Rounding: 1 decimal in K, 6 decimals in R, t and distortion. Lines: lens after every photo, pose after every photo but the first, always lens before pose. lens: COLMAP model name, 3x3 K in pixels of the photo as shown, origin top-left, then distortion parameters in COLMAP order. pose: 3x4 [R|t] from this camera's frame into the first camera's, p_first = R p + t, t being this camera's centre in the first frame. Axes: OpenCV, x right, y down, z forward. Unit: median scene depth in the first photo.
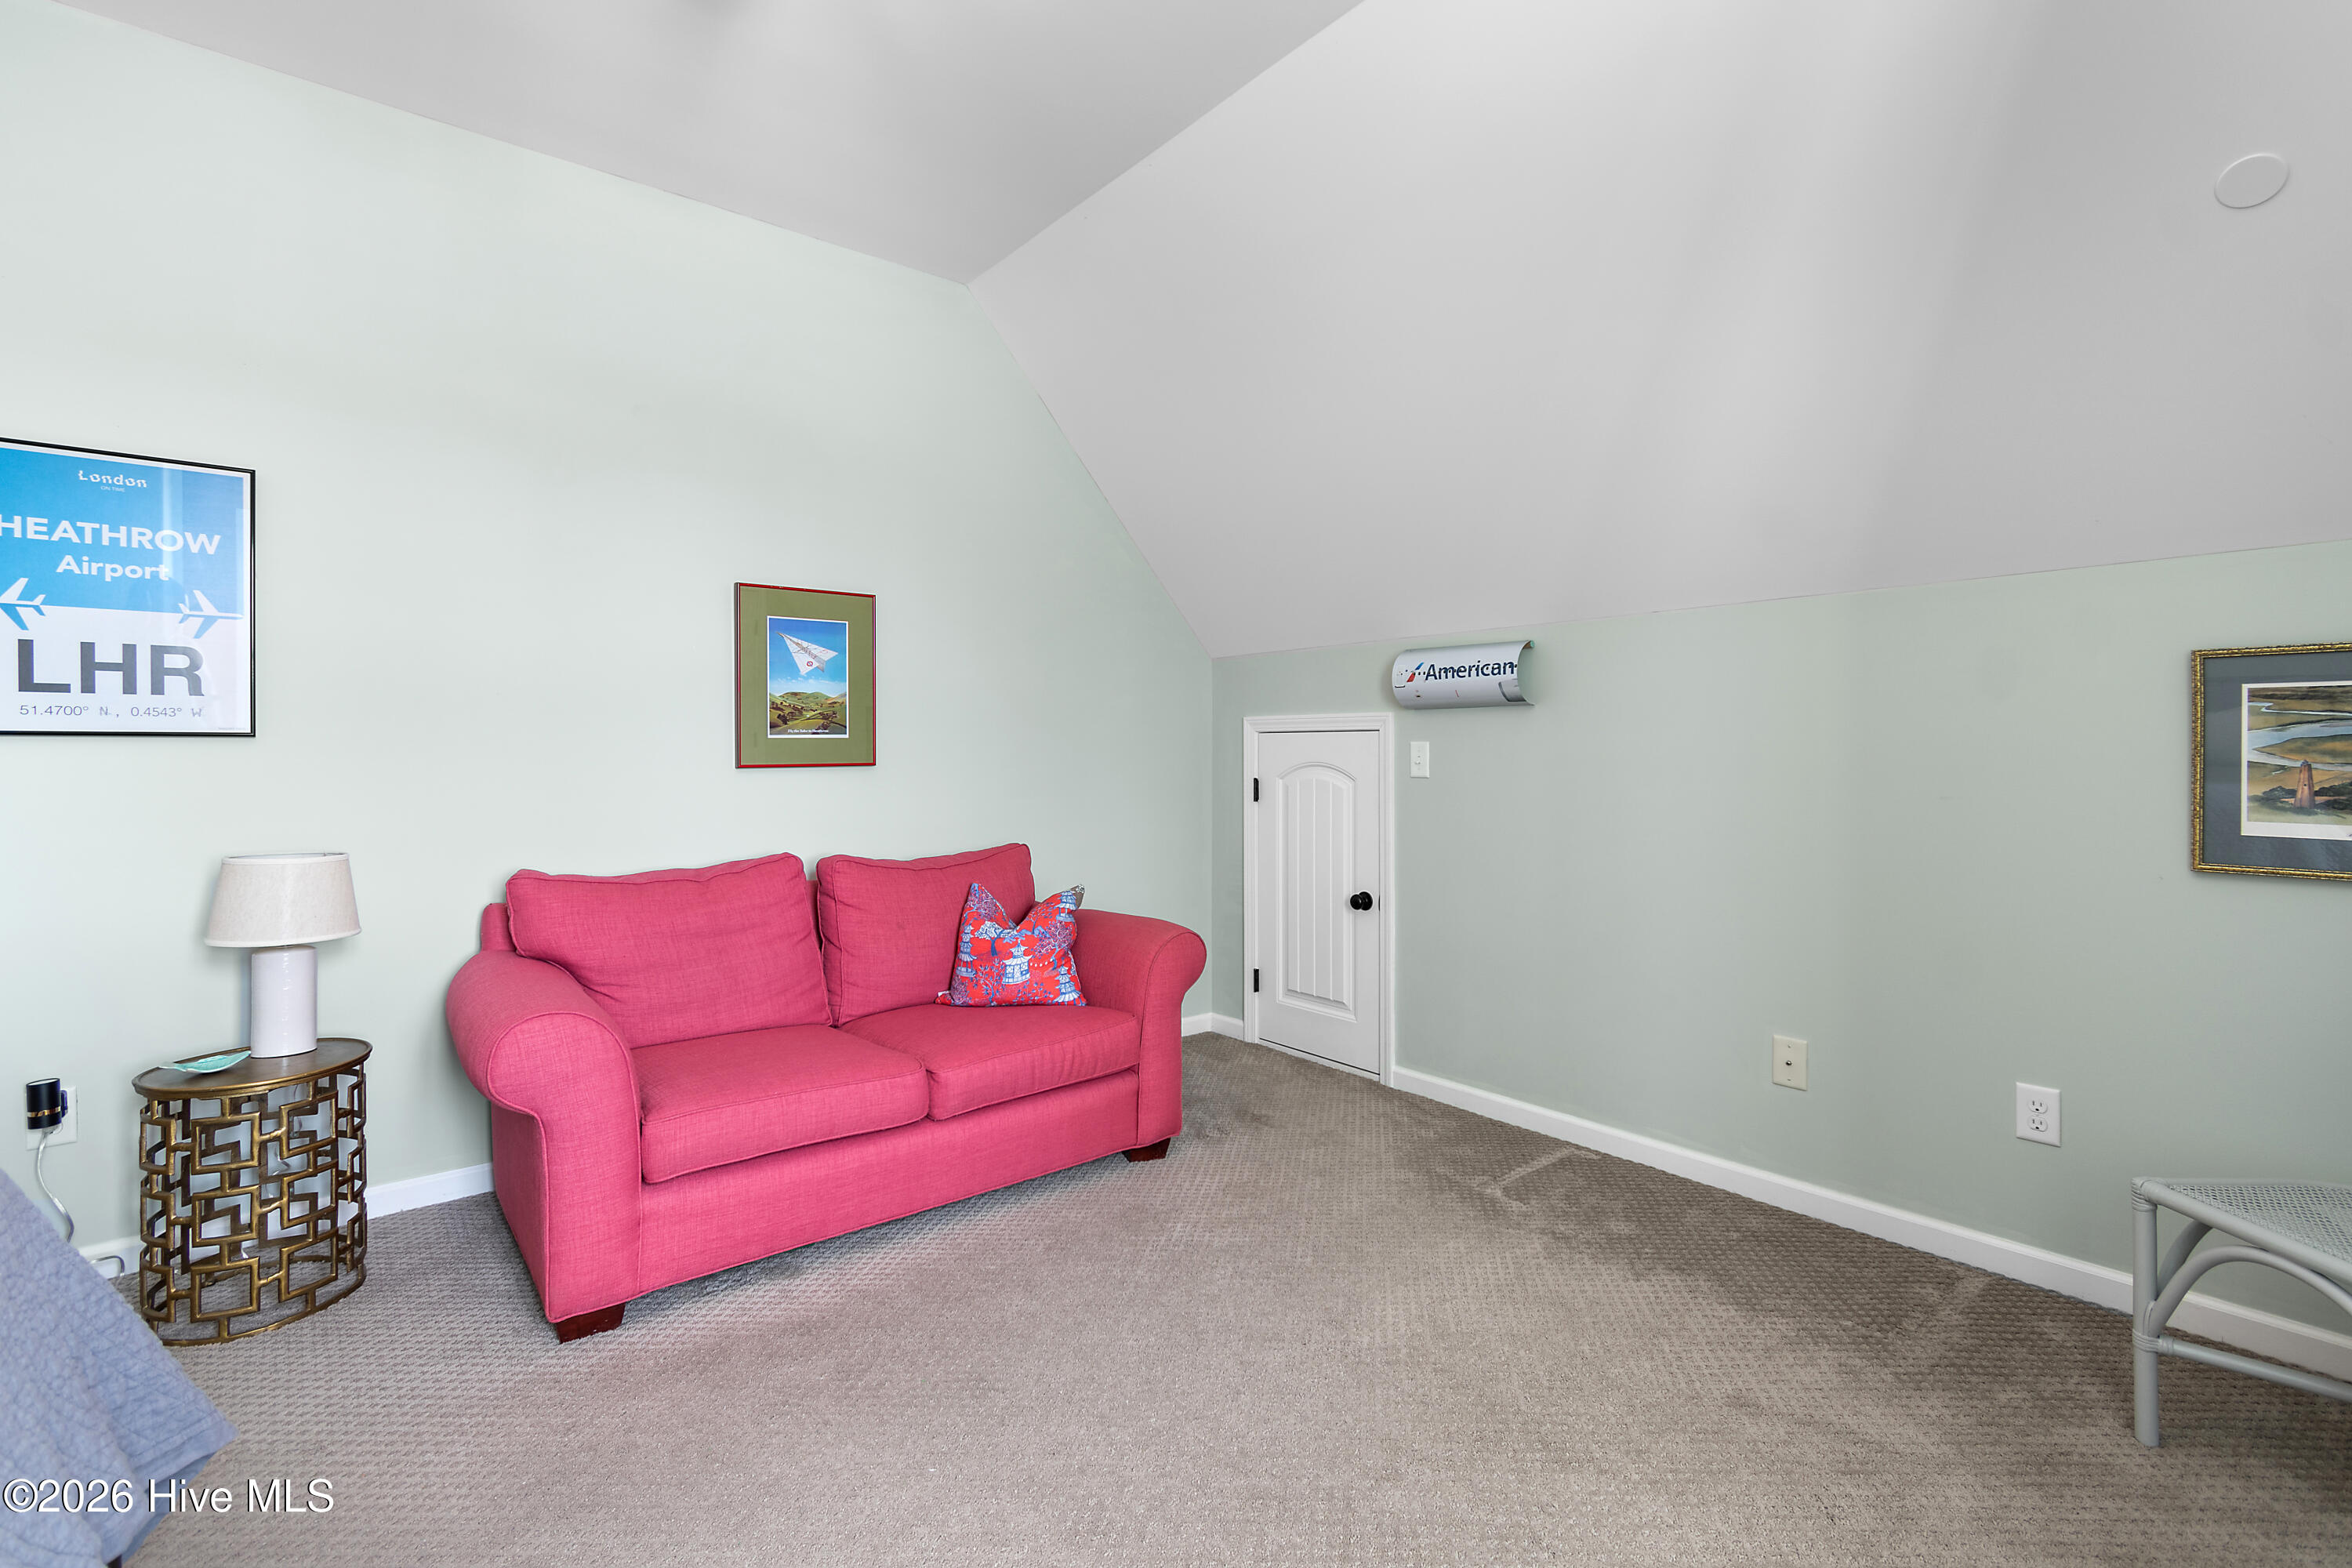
lens RADIAL K [[1052.2, 0, 1177.1], [0, 1052.2, 762.1], [0, 0, 1]] dist [0.008346, -0.001140]
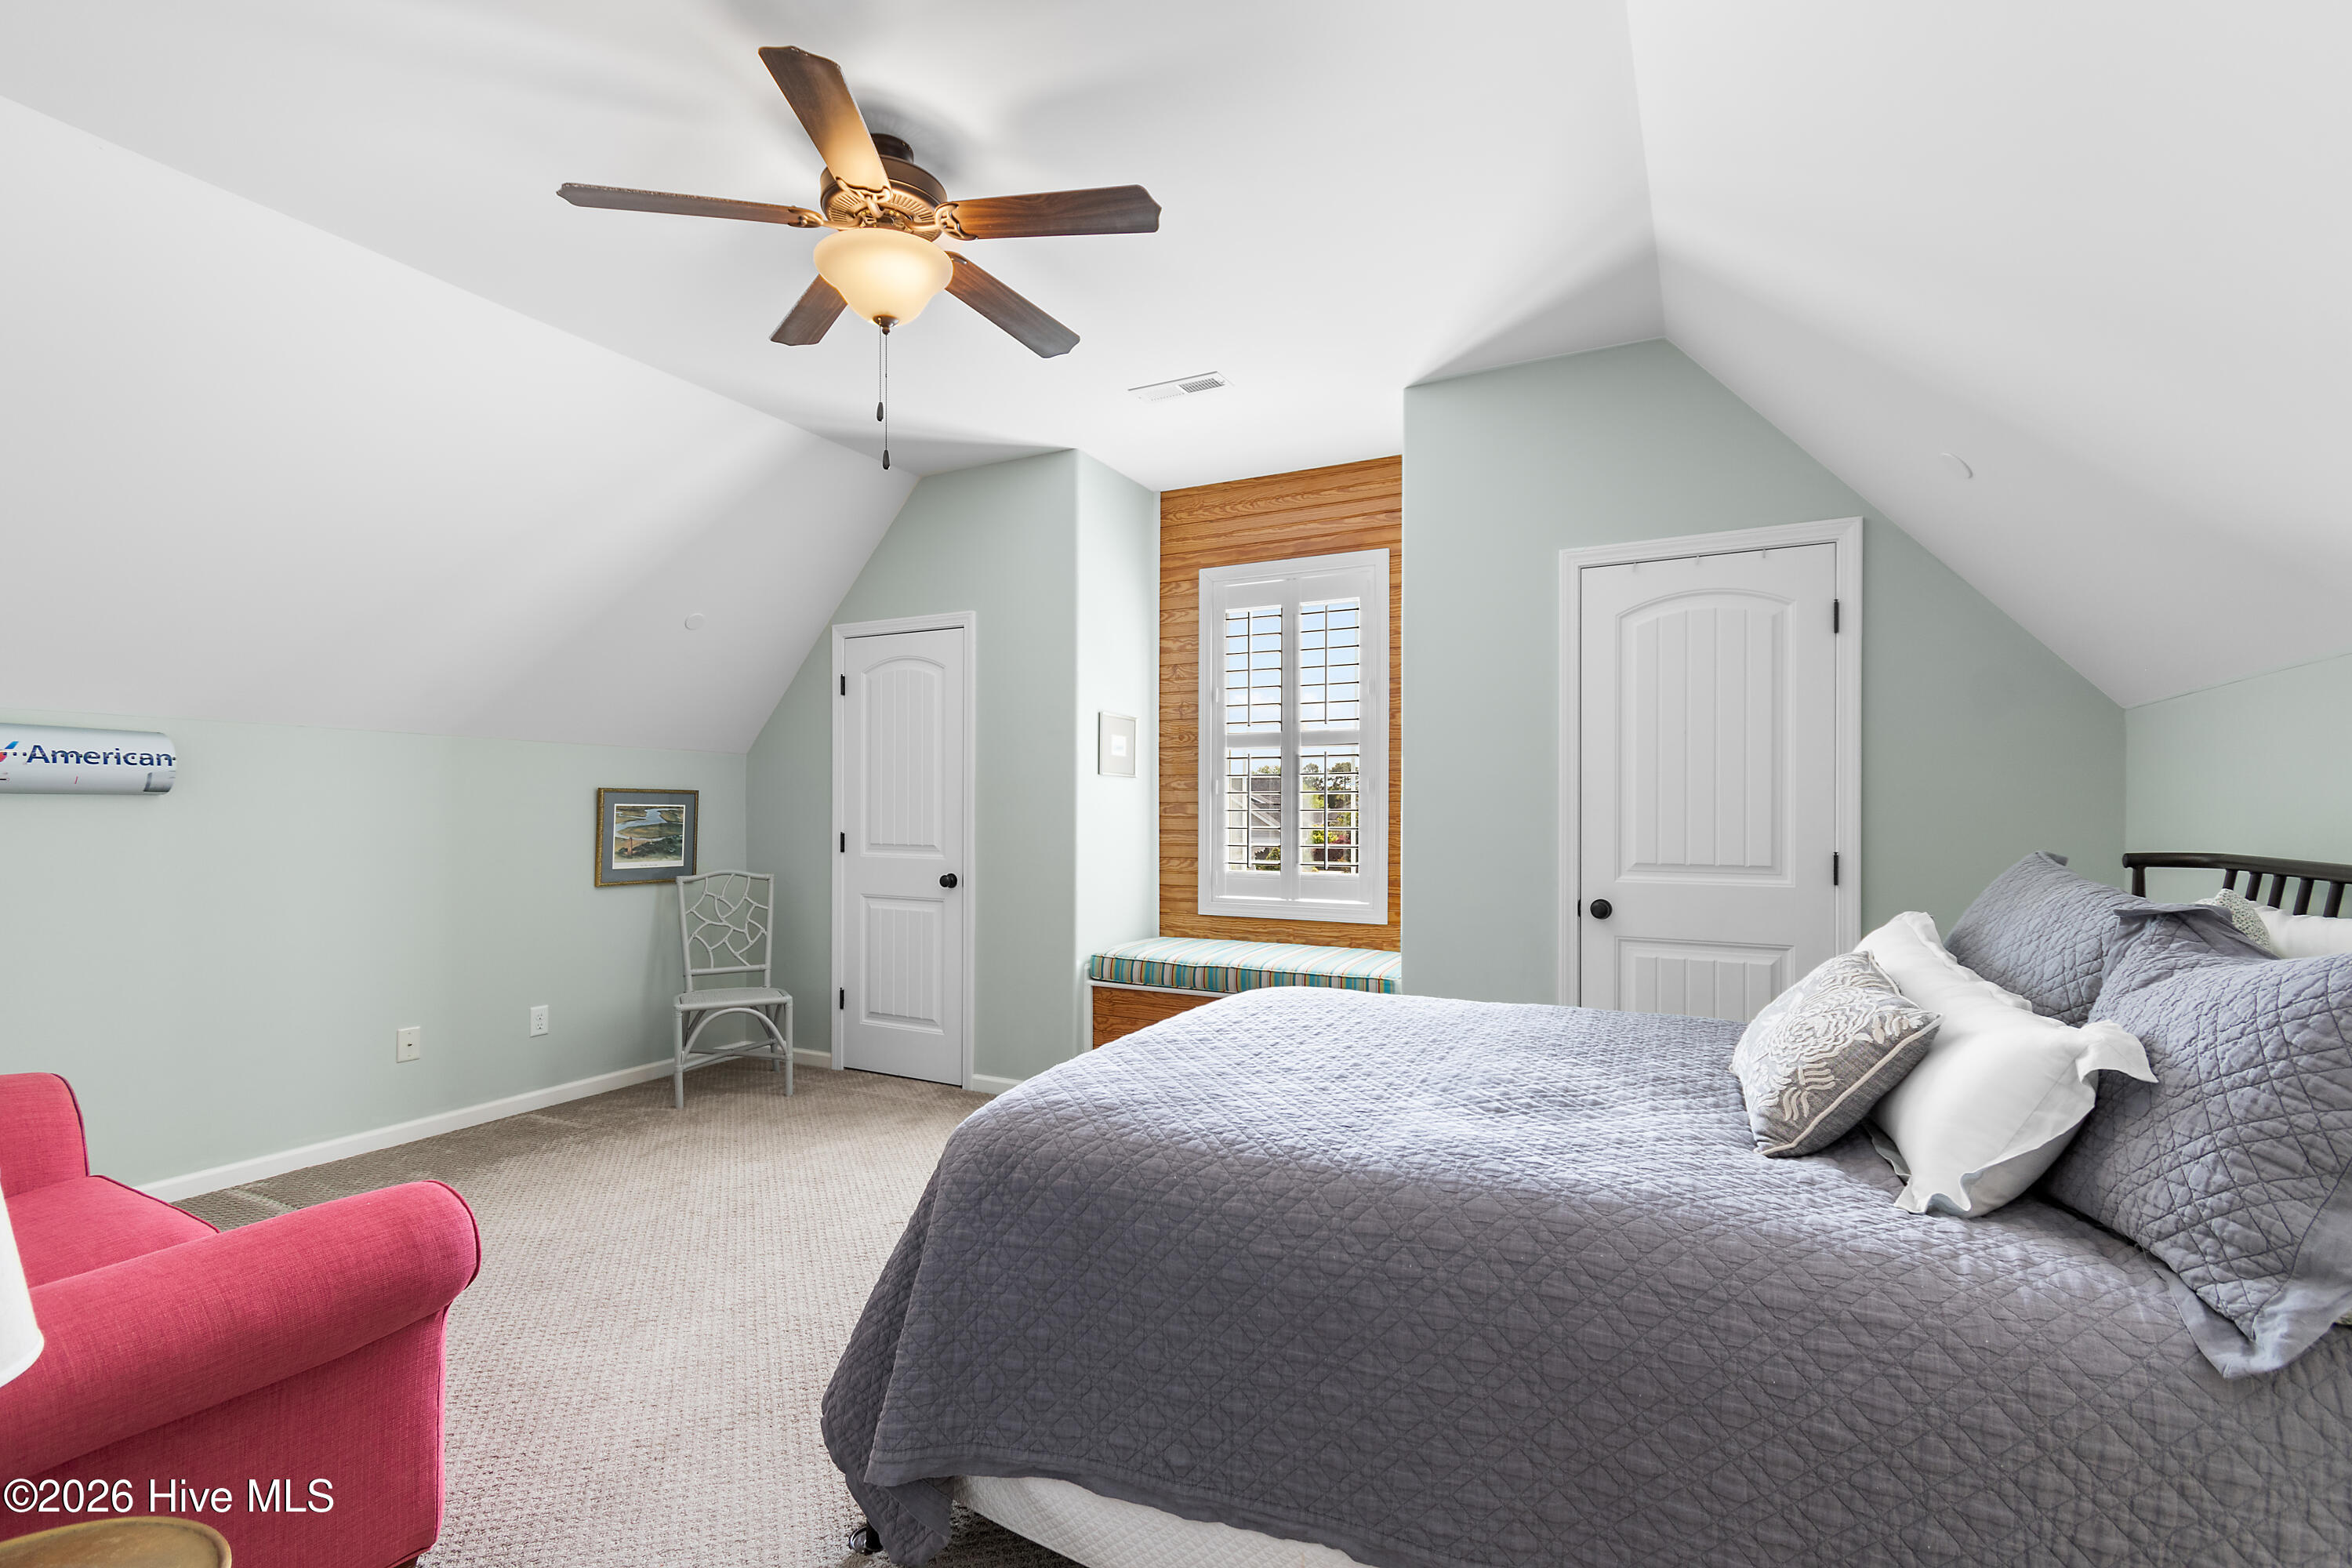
lens RADIAL K [[1052.2, 0, 1158.1], [0, 1052.2, 800.4], [0, 0, 1]] dist [0.008346, -0.001140]
pose [[-0.378247, 0.007669, 0.925673, -1.495490], [0.003189, 0.999971, -0.006981, -0.058142], [-0.925699, 0.000312, -0.378260, 0.722693]]
